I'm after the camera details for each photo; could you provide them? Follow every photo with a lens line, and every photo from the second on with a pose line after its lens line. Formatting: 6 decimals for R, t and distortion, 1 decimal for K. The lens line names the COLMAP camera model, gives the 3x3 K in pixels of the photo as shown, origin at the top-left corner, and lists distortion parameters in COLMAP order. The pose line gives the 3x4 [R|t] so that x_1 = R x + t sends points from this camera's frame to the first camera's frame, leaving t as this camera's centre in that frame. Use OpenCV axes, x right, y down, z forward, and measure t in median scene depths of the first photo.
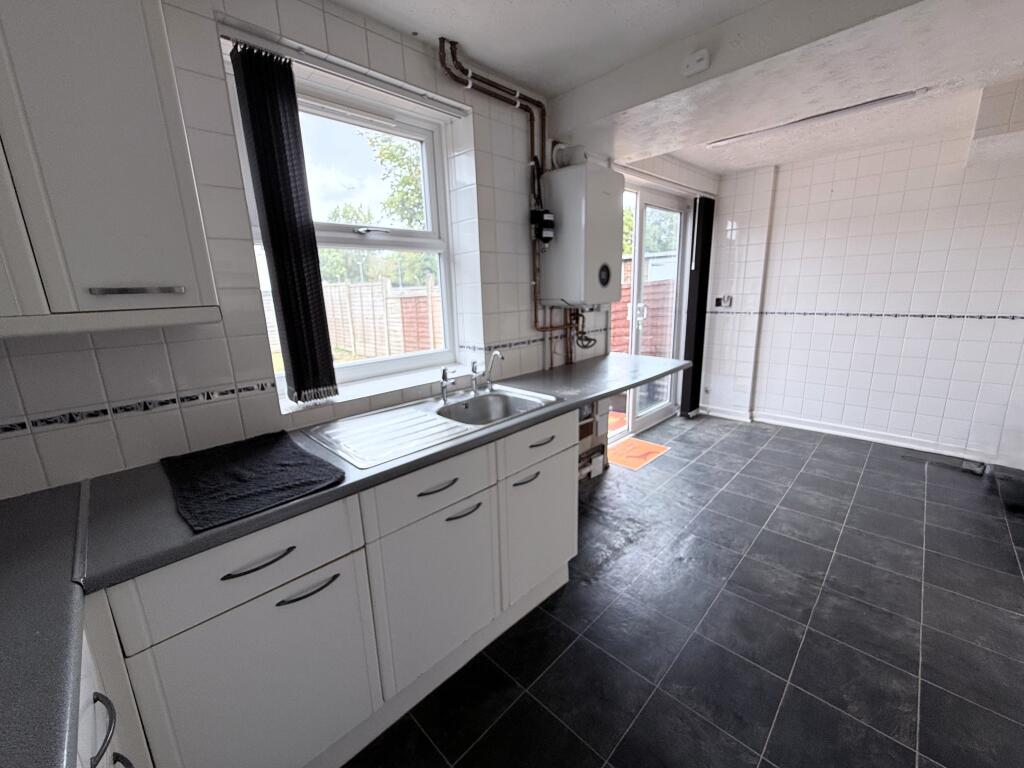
lens RADIAL K [[406.5, 0, 509.3], [0, 406.5, 384.5], [0, 0, 1]] dist [0.000543, 0.000471]
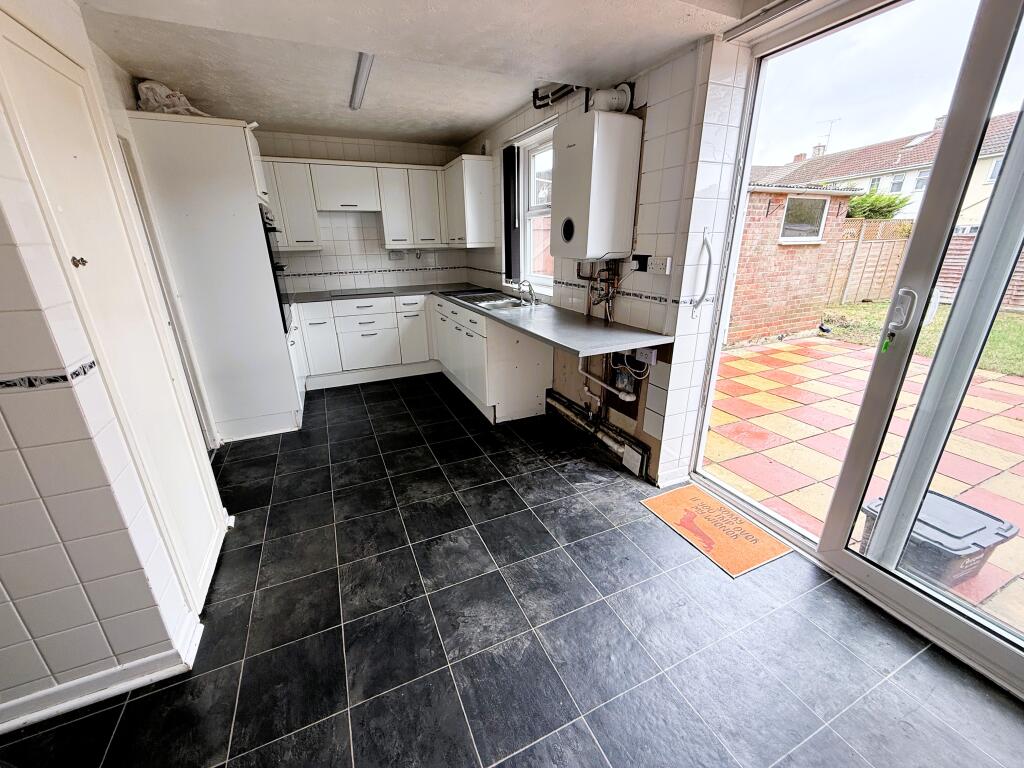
lens RADIAL K [[406.5, 0, 509.3], [0, 406.5, 384.5], [0, 0, 1]] dist [0.000543, 0.000471]
pose [[-0.346590, 0.349628, -0.870423, 1.256177], [-0.189844, 0.882591, 0.430108, -0.322138], [0.918605, 0.314315, -0.239522, 1.176119]]
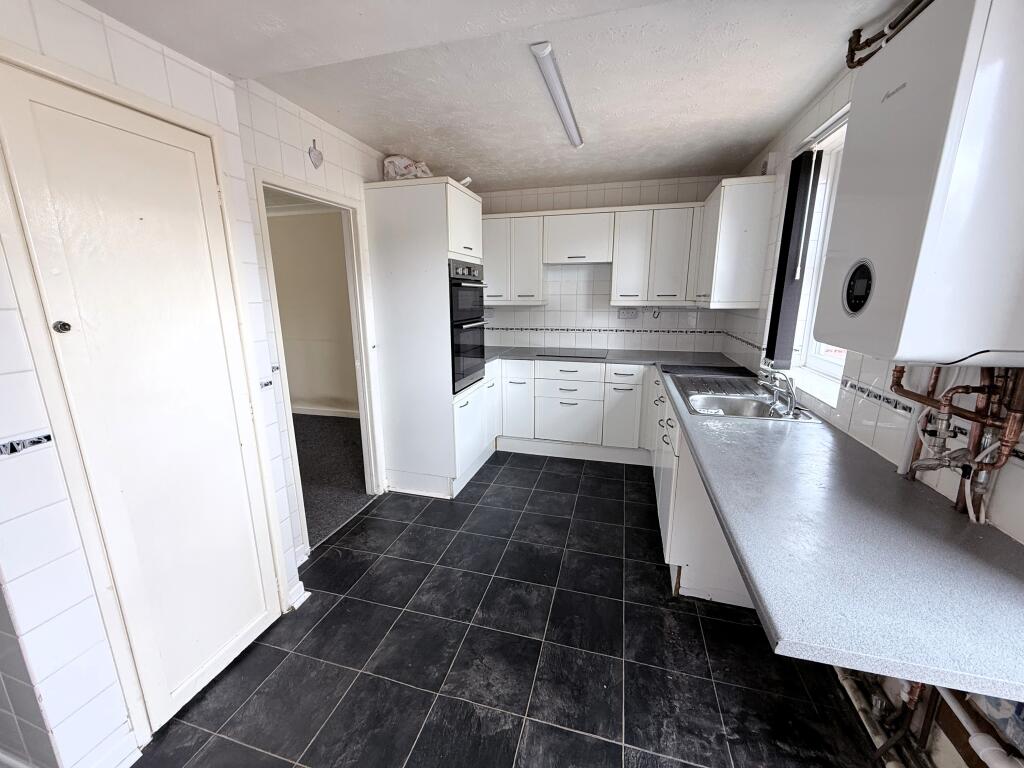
lens RADIAL K [[406.5, 0, 509.3], [0, 406.5, 384.5], [0, 0, 1]] dist [0.000543, 0.000471]
pose [[-0.869048, 0.143674, -0.473406, 0.747176], [-0.081245, 0.902464, 0.423034, -0.314554], [0.488011, 0.406099, -0.772612, 1.143844]]
